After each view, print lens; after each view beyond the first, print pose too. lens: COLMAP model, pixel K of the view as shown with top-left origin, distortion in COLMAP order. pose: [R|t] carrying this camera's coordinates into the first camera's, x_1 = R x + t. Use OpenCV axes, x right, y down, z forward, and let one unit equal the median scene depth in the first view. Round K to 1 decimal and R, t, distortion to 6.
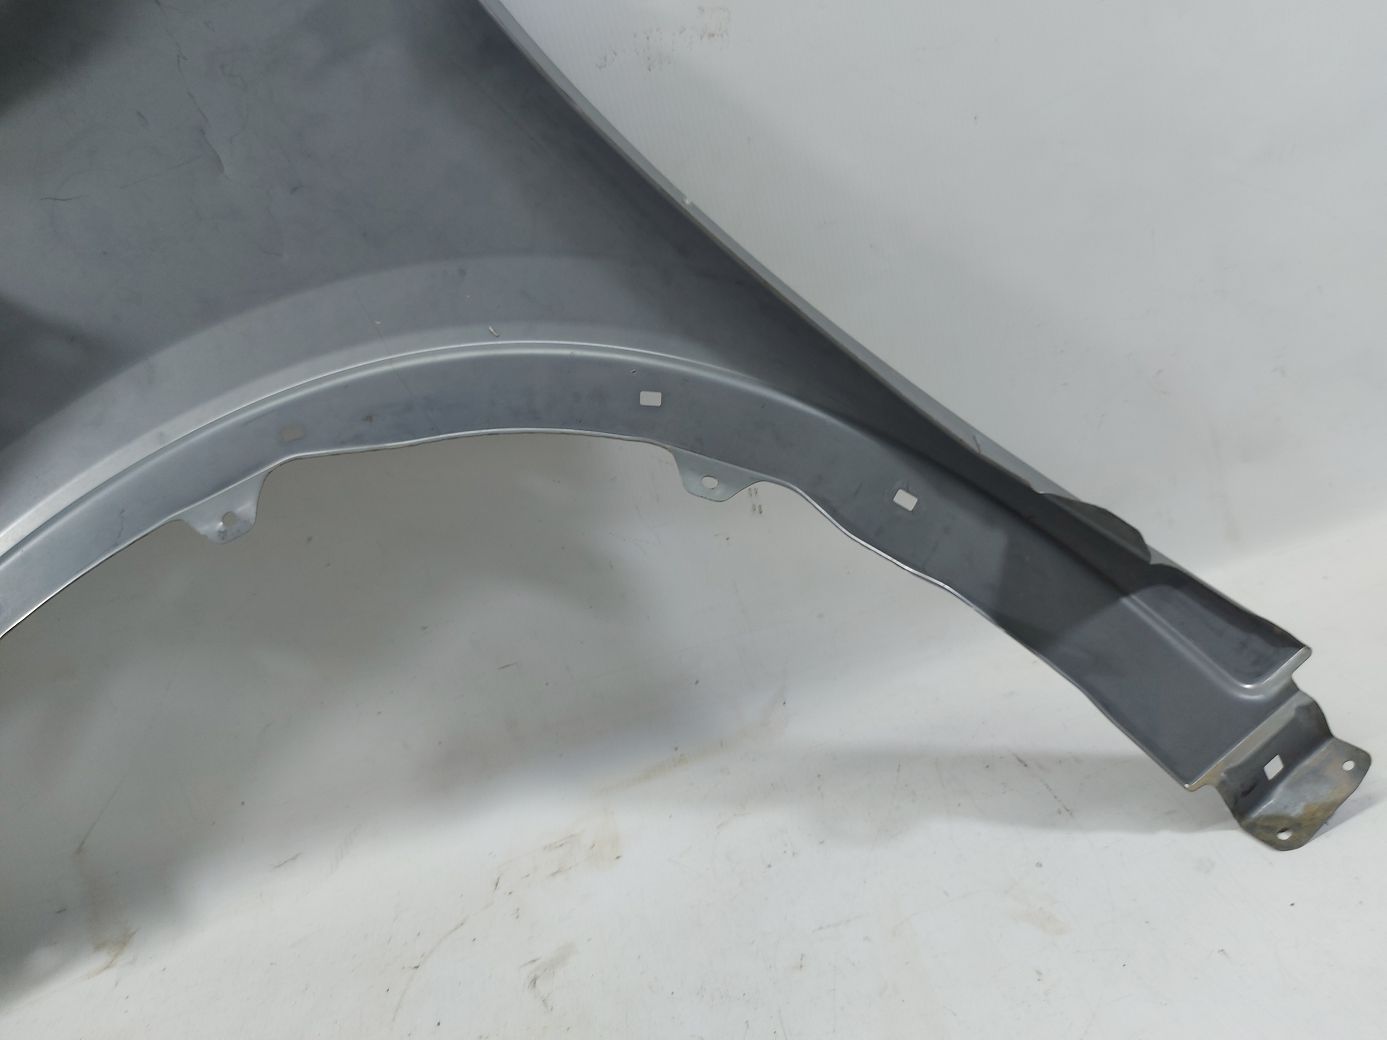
lens RADIAL K [[1016.7, 0, 688.9], [0, 1016.7, 519.6], [0, 0, 1]] dist [0.061562, -0.116435]
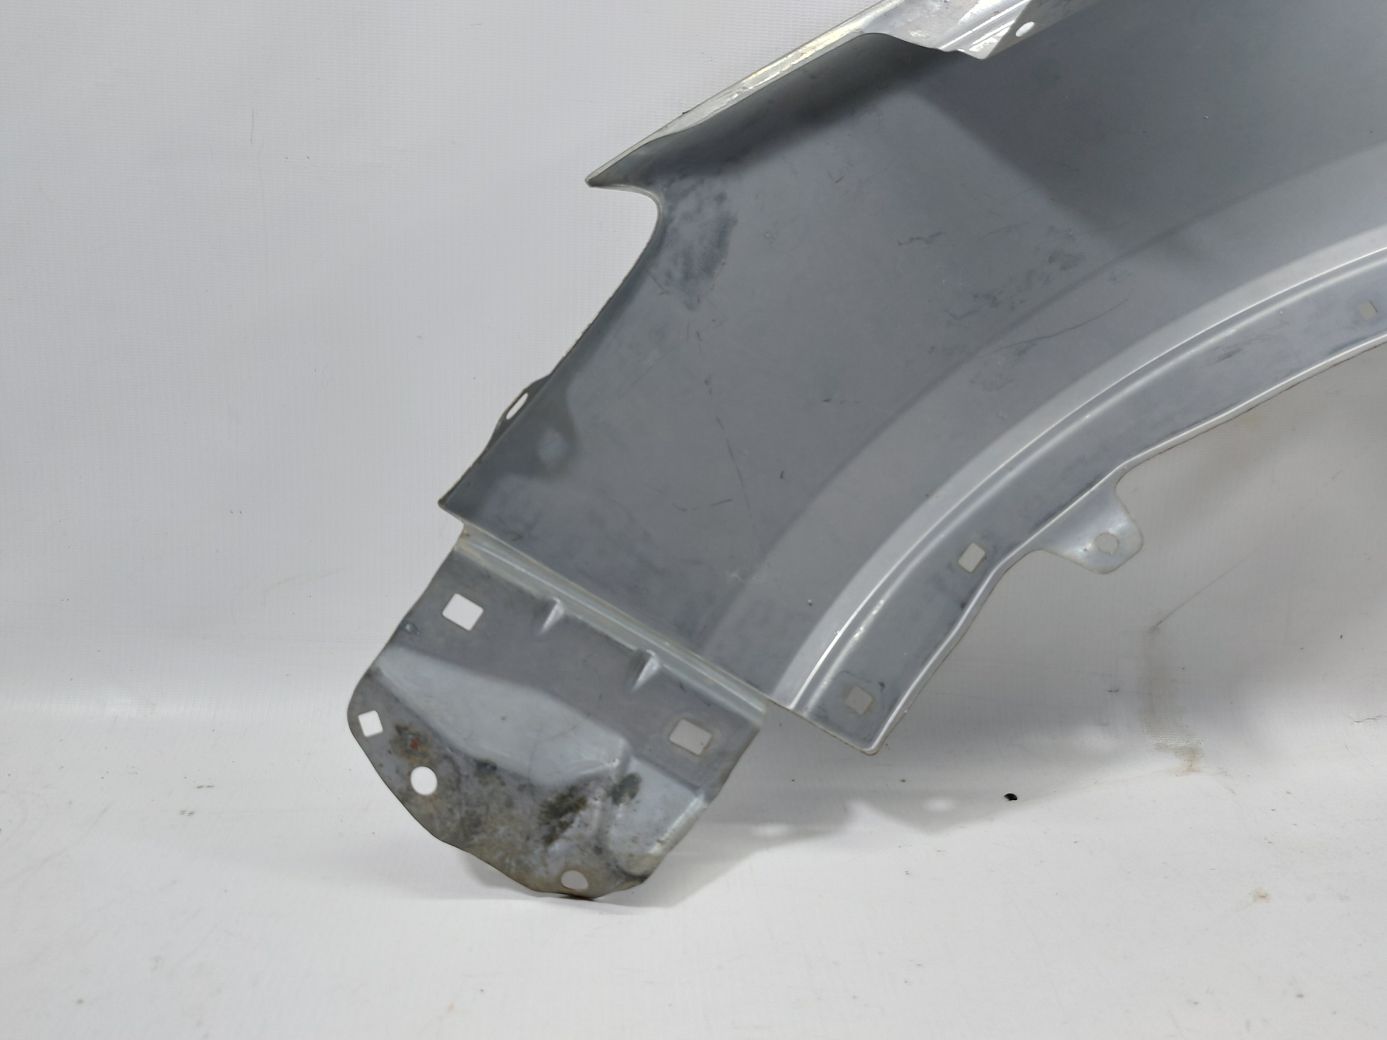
lens RADIAL K [[1016.7, 0, 688.9], [0, 1016.7, 519.6], [0, 0, 1]] dist [0.061562, -0.116435]
pose [[0.949612, 0.307277, -0.061779, -1.126317], [-0.310329, 0.949425, -0.047833, 0.476854], [0.043957, 0.064595, 0.996943, 0.147949]]
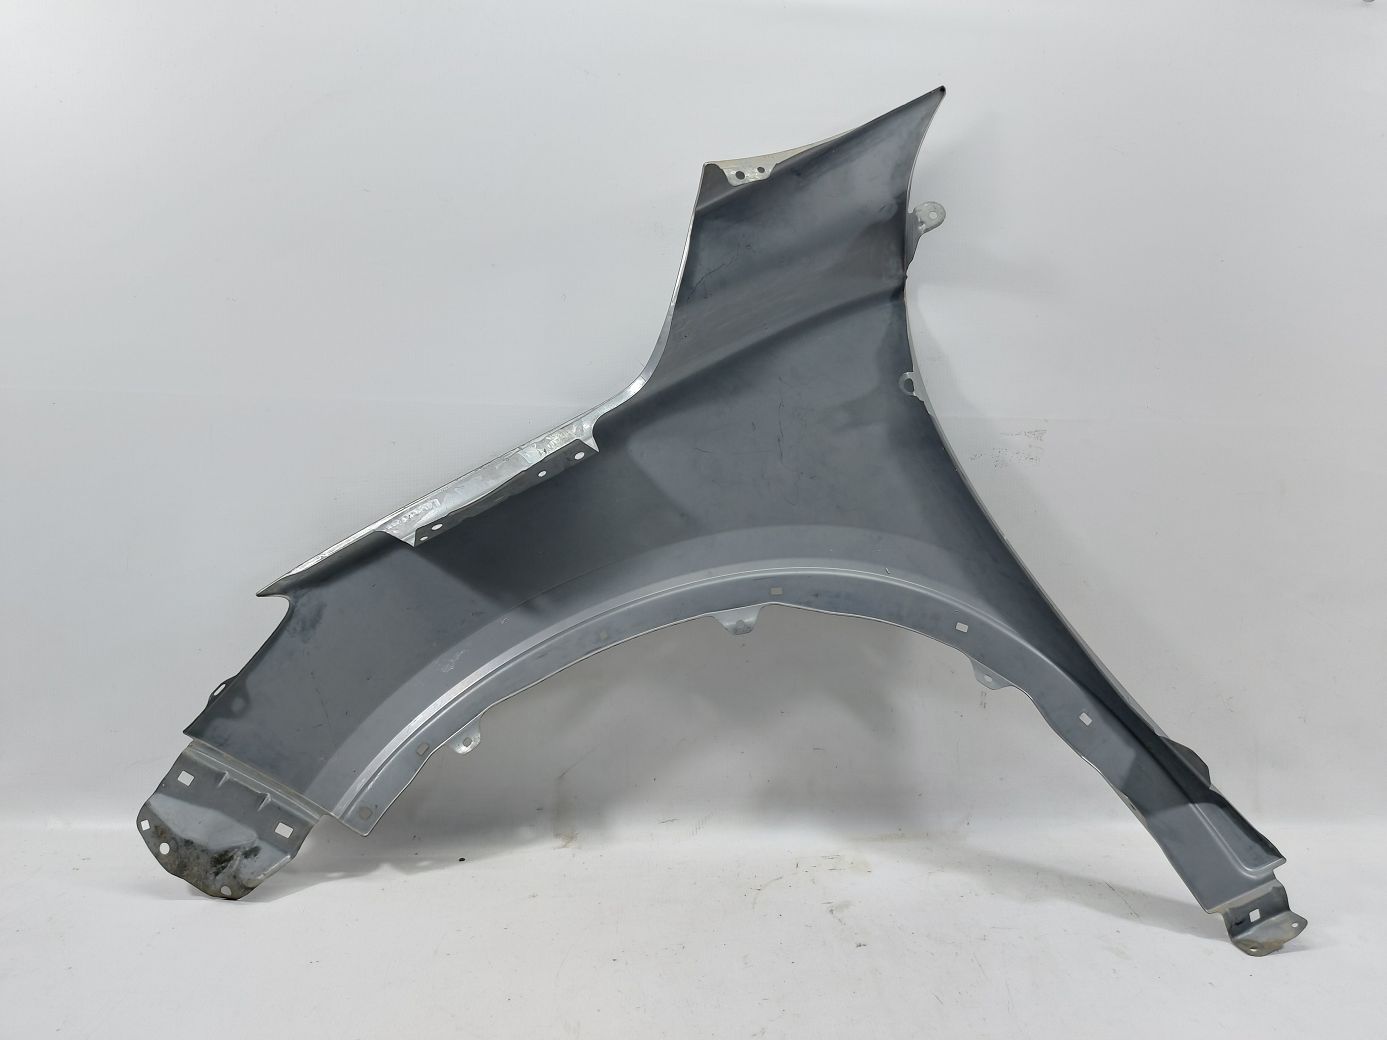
lens RADIAL K [[972.9, 0, 683.7], [0, 972.9, 519.2], [0, 0, 1]] dist [0.052215, -0.086771]
pose [[0.955156, 0.278552, -0.100429, -0.418425], [-0.293309, 0.936543, -0.191980, 0.200919], [0.040580, 0.212828, 0.976247, -0.878977]]
